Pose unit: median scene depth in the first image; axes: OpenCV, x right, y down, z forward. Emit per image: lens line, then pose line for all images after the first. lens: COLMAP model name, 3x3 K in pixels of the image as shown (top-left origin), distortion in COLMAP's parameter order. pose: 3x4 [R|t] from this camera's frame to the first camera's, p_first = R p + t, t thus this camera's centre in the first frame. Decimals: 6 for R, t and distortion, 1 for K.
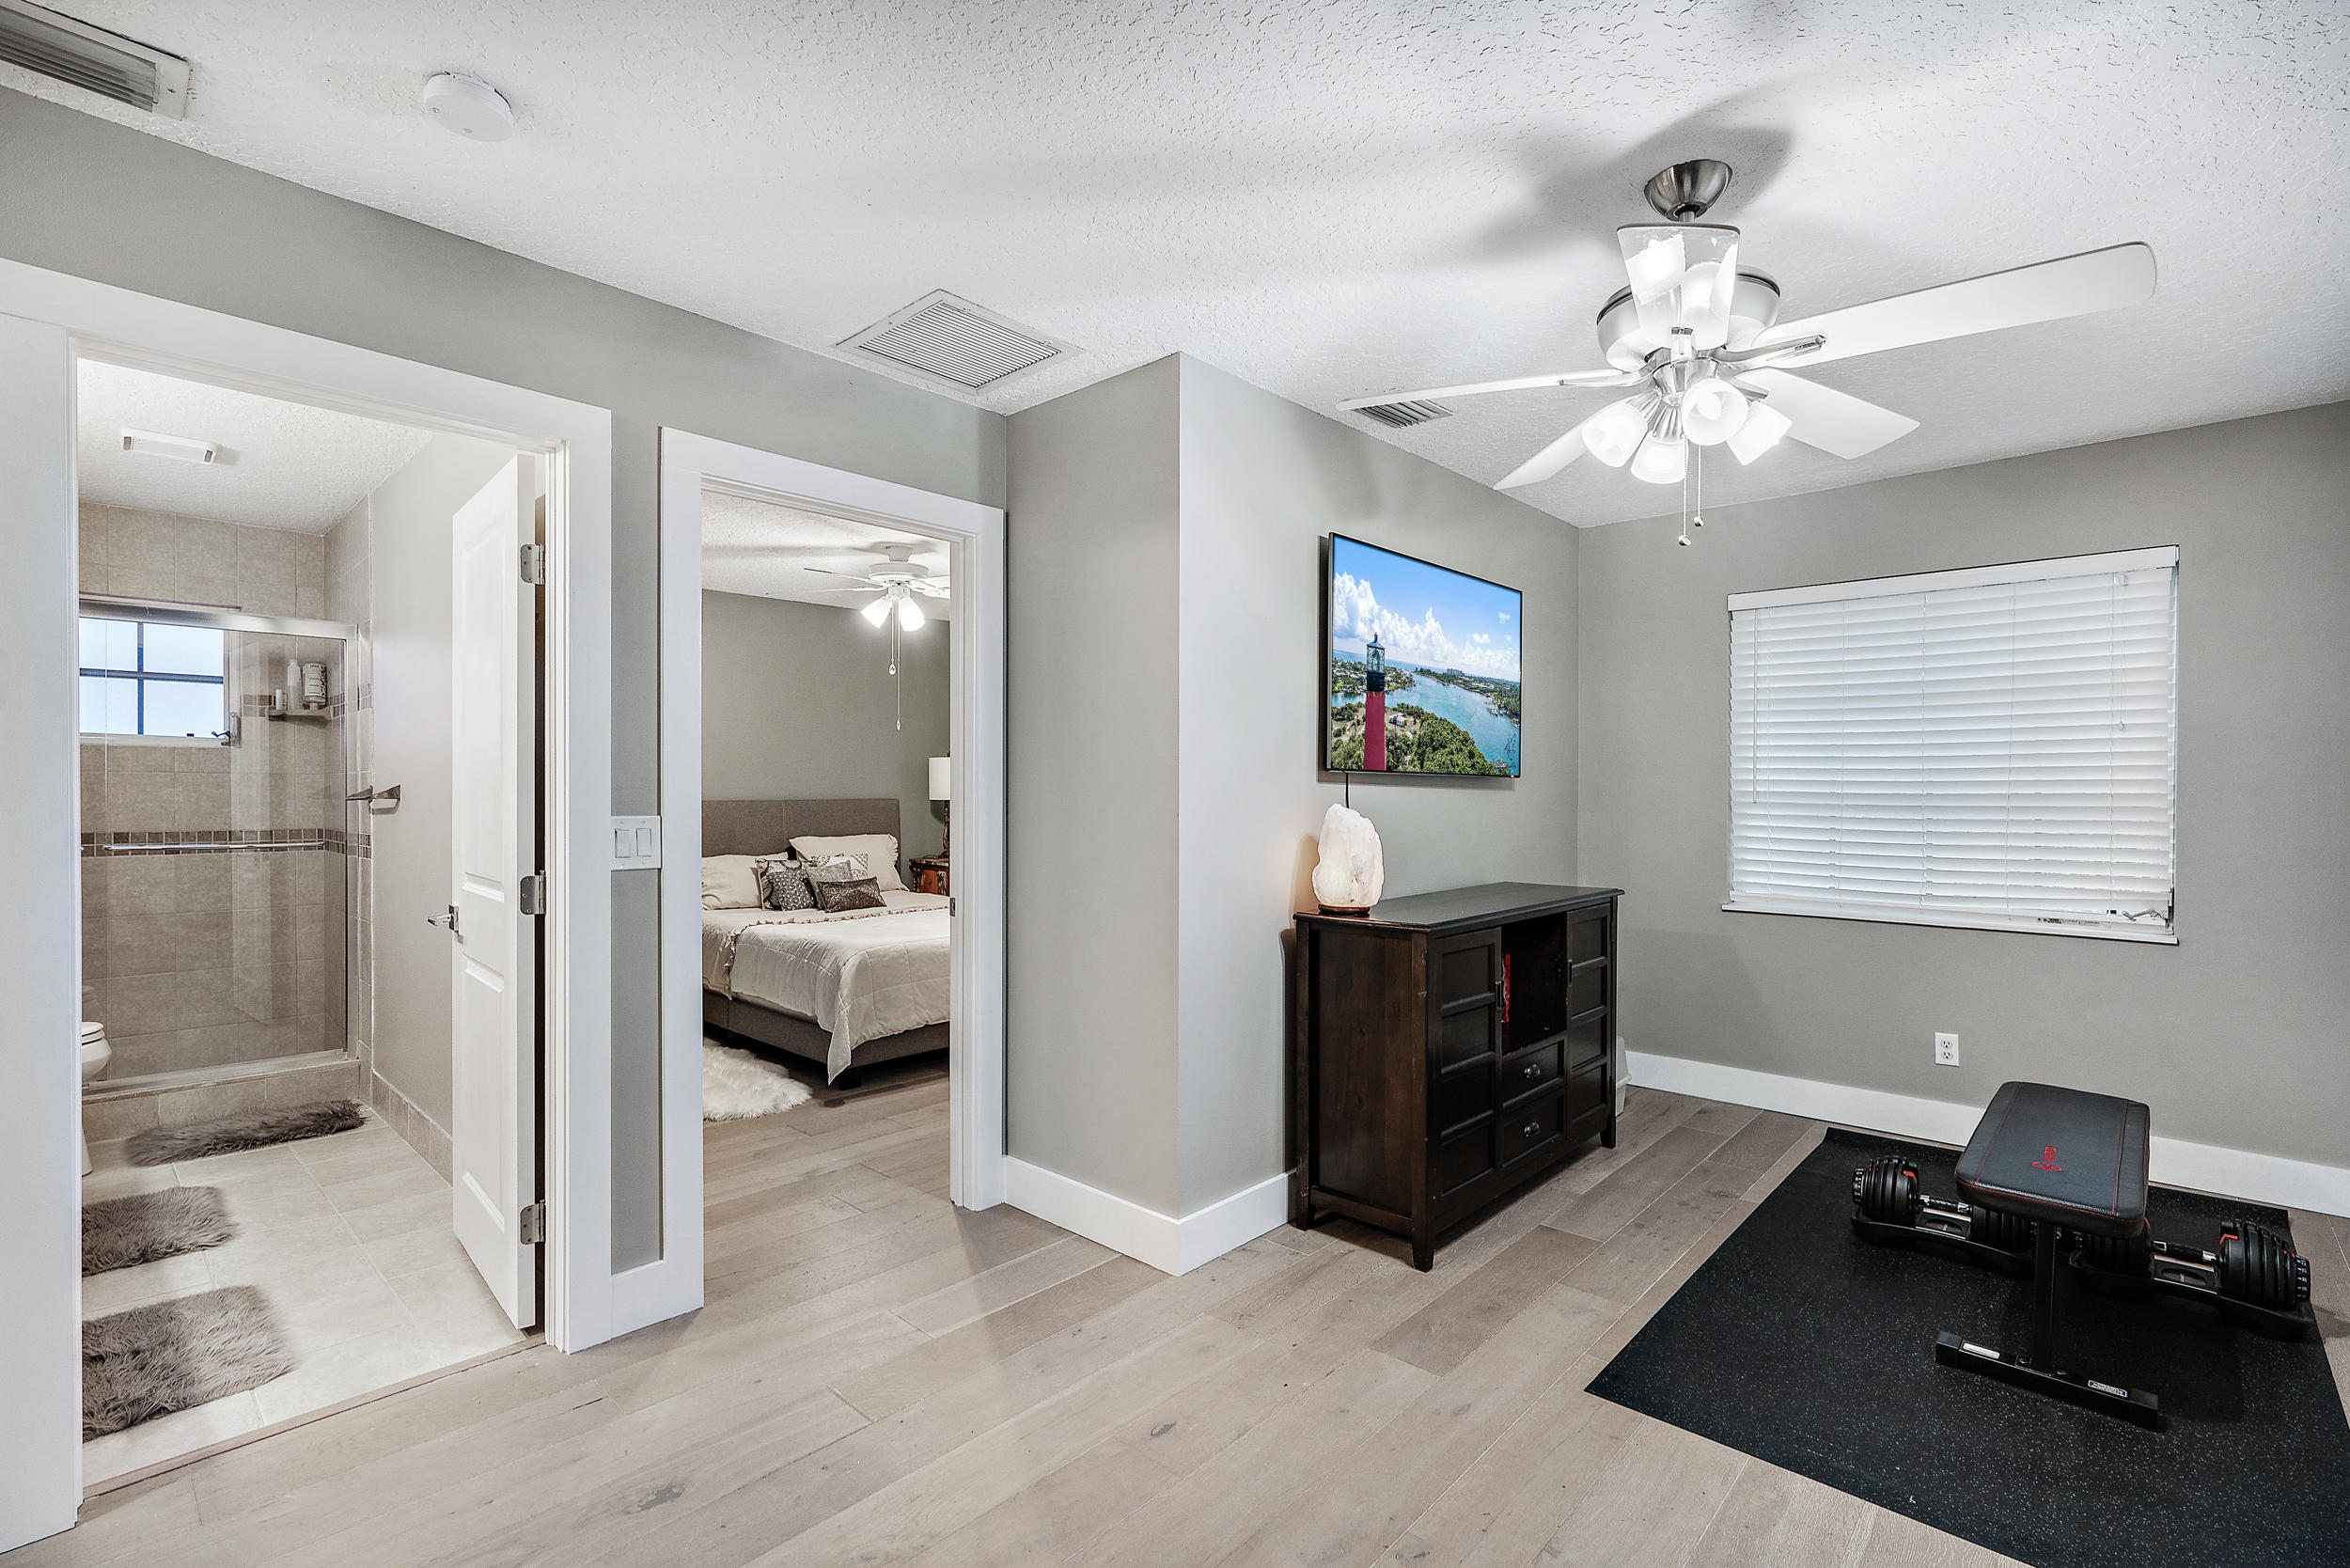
lens RADIAL K [[1060.3, 0, 1174.6], [0, 1060.3, 793.3], [0, 0, 1]] dist [-0.011417, 0.004963]
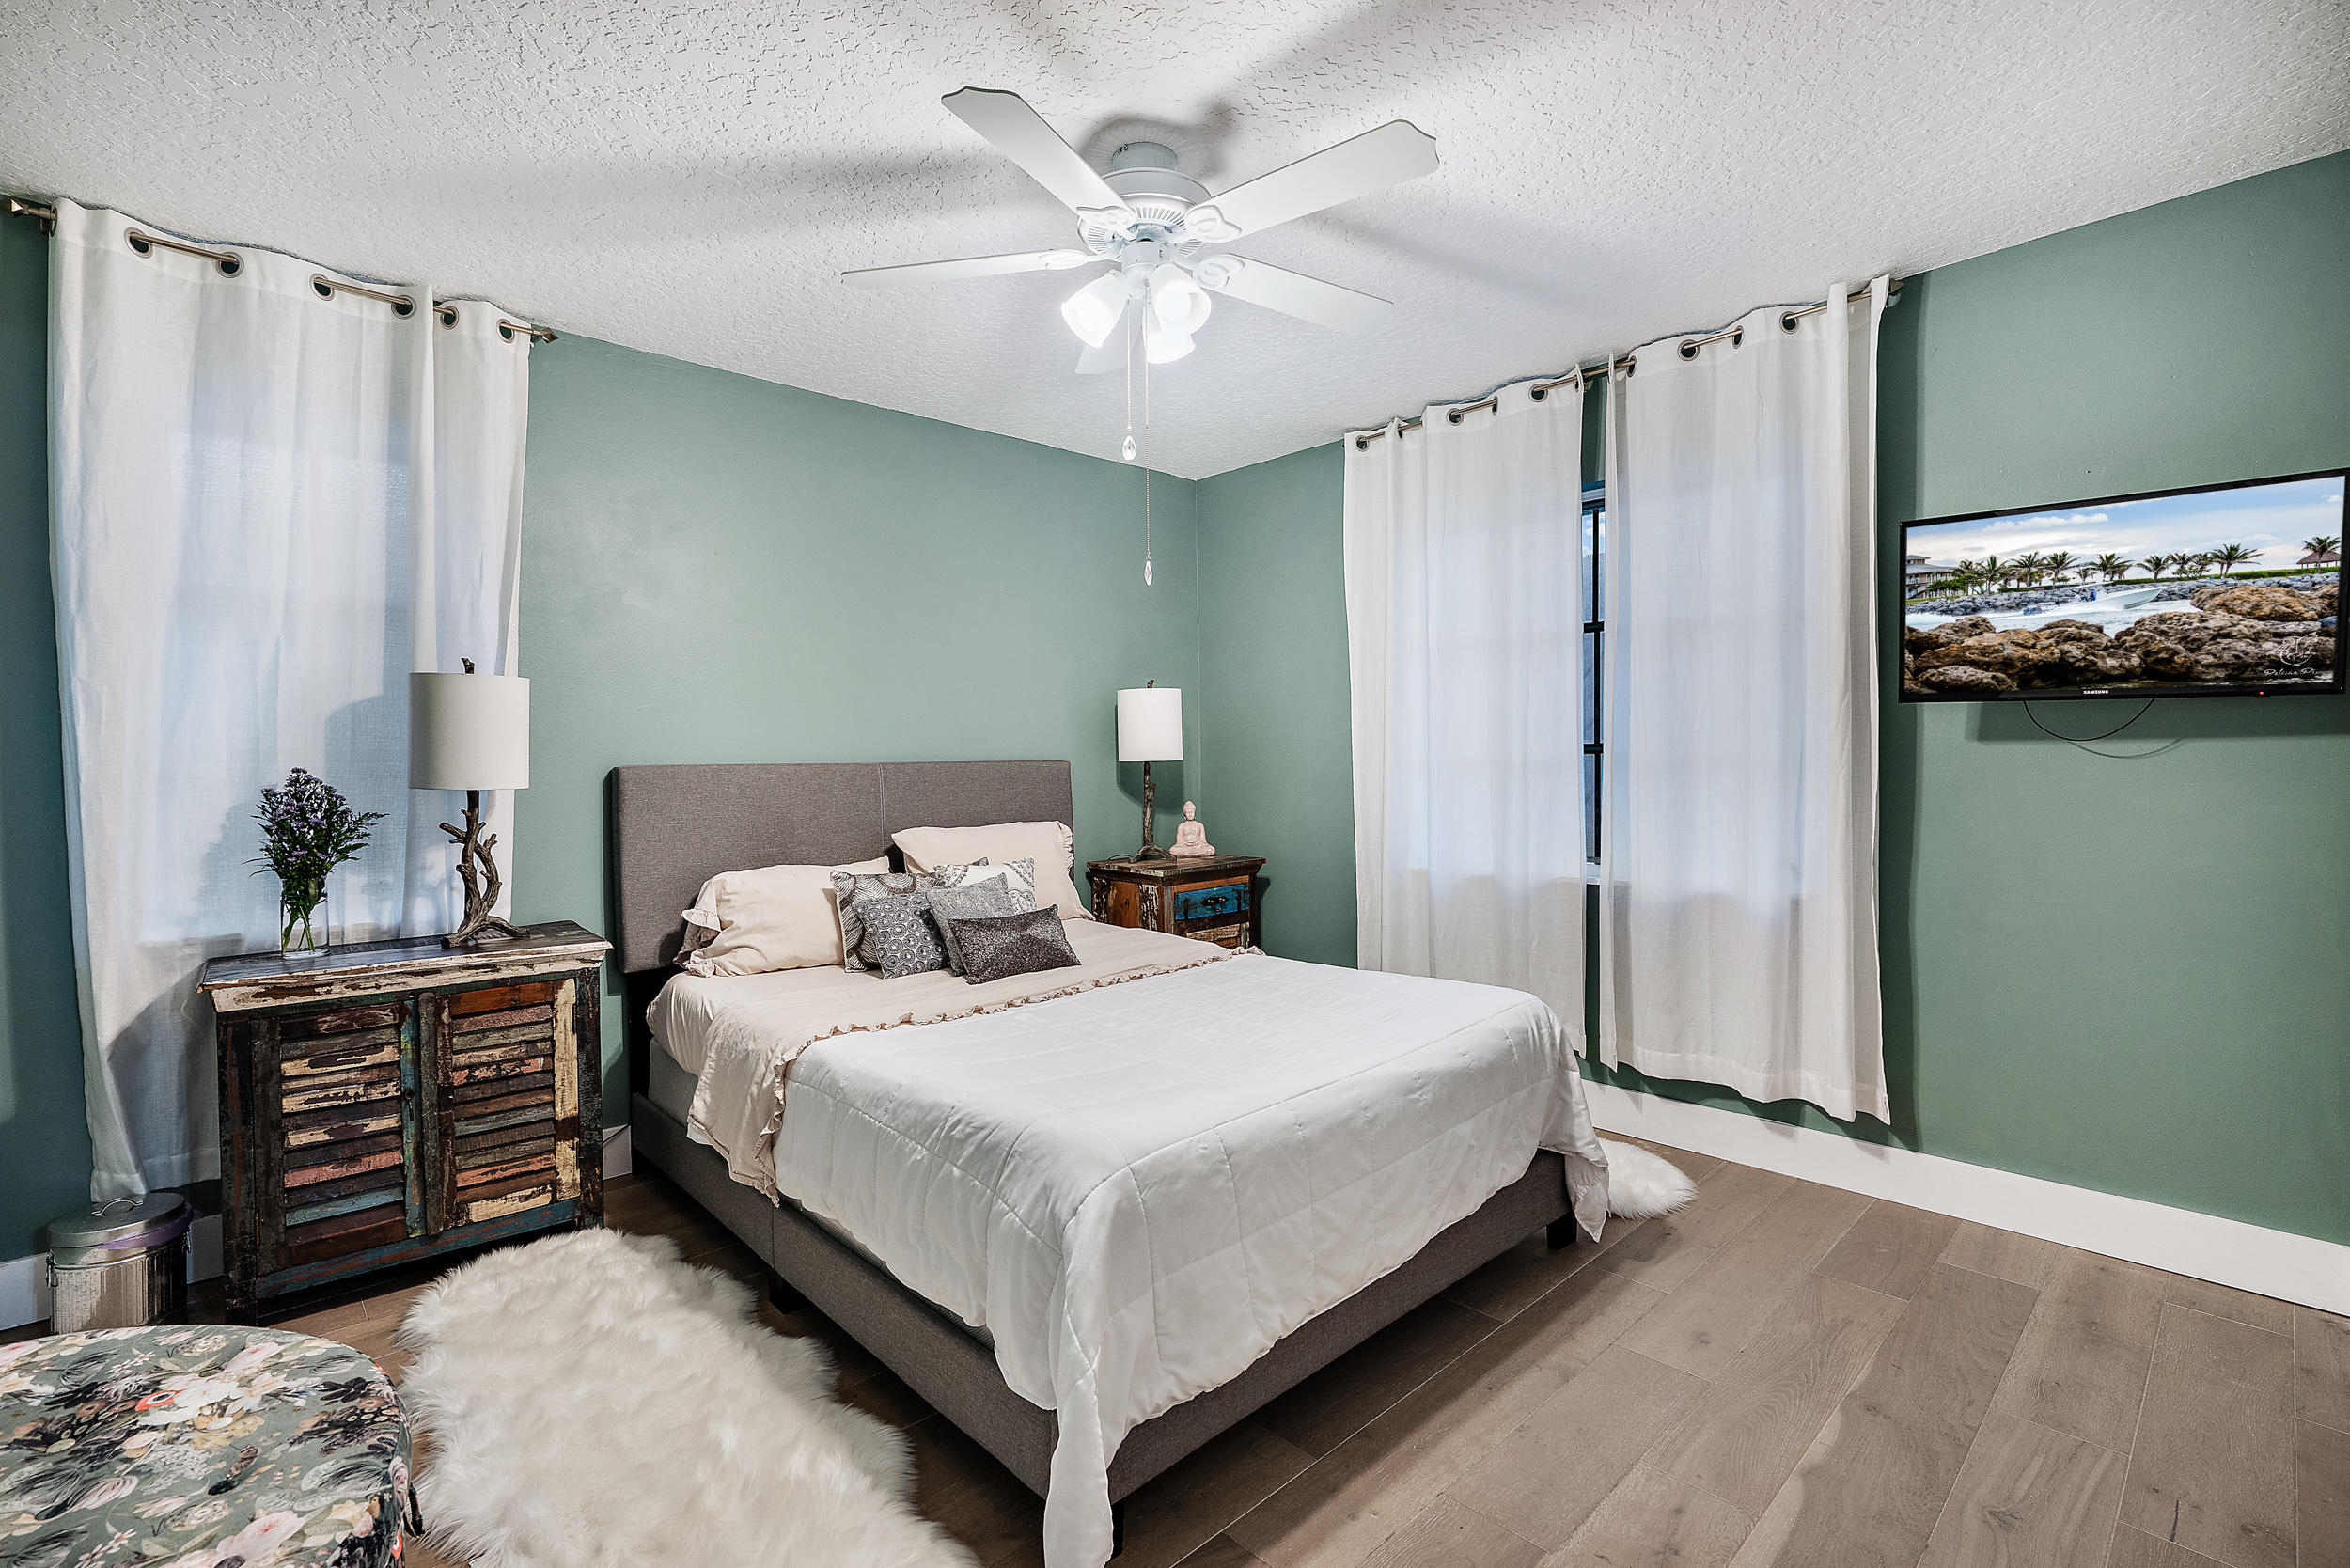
lens RADIAL K [[1060.3, 0, 1176.1], [0, 1060.3, 769.5], [0, 0, 1]] dist [-0.011417, 0.004963]
pose [[0.997478, -0.012114, -0.069936, -0.188707], [0.012242, 0.999924, 0.001402, 0.011775], [0.069913, -0.002254, 0.997551, 0.489985]]
